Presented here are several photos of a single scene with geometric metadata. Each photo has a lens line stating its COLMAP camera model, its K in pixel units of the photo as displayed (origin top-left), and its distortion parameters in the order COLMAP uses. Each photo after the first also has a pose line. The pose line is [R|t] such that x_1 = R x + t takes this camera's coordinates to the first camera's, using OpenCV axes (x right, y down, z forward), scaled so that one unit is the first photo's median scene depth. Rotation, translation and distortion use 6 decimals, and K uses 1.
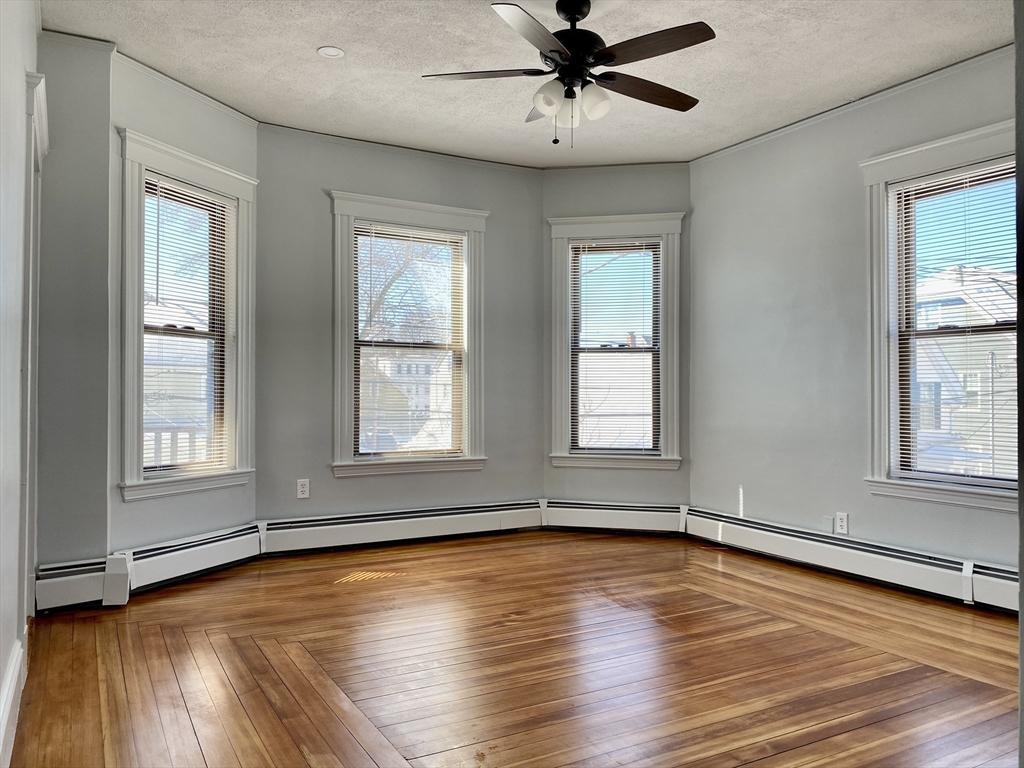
lens RADIAL K [[783.0, 0, 512.0], [0, 783.0, 384.0], [0, 0, 1]] dist [-0.027489, -0.002898]
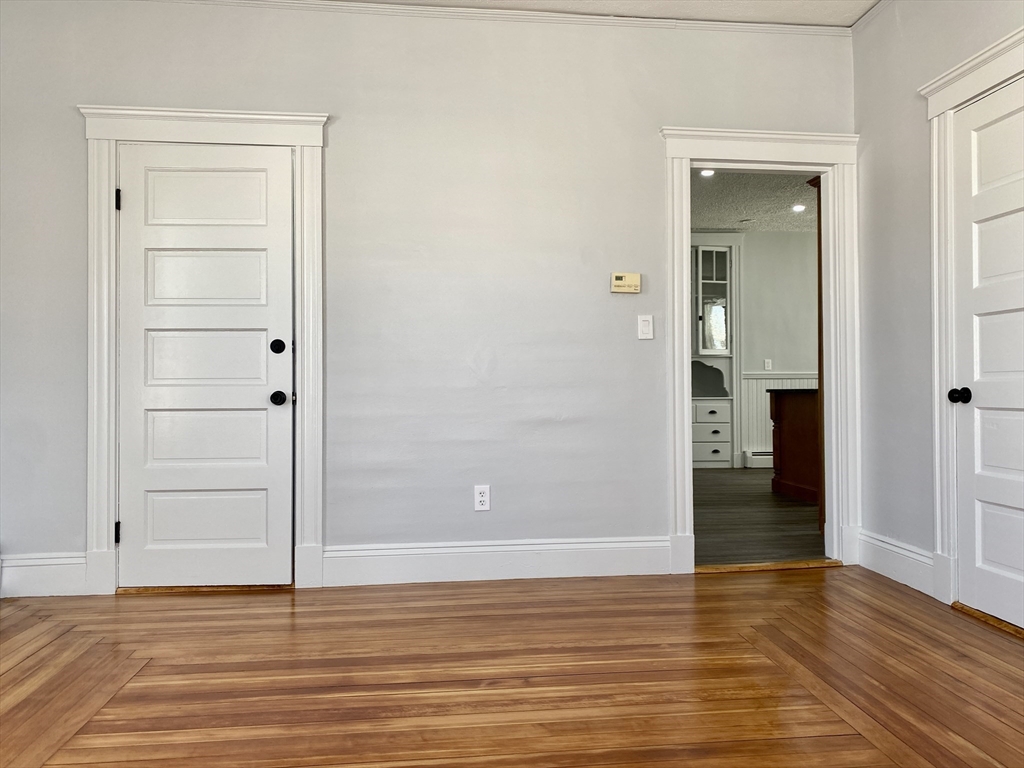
lens RADIAL K [[783.0, 0, 512.0], [0, 783.0, 384.0], [0, 0, 1]] dist [-0.027489, -0.002898]
pose [[-0.916464, 0.003793, 0.400098, -0.111711], [-0.001458, 0.999917, -0.012819, 0.074255], [-0.400114, -0.012332, -0.916383, 1.781791]]
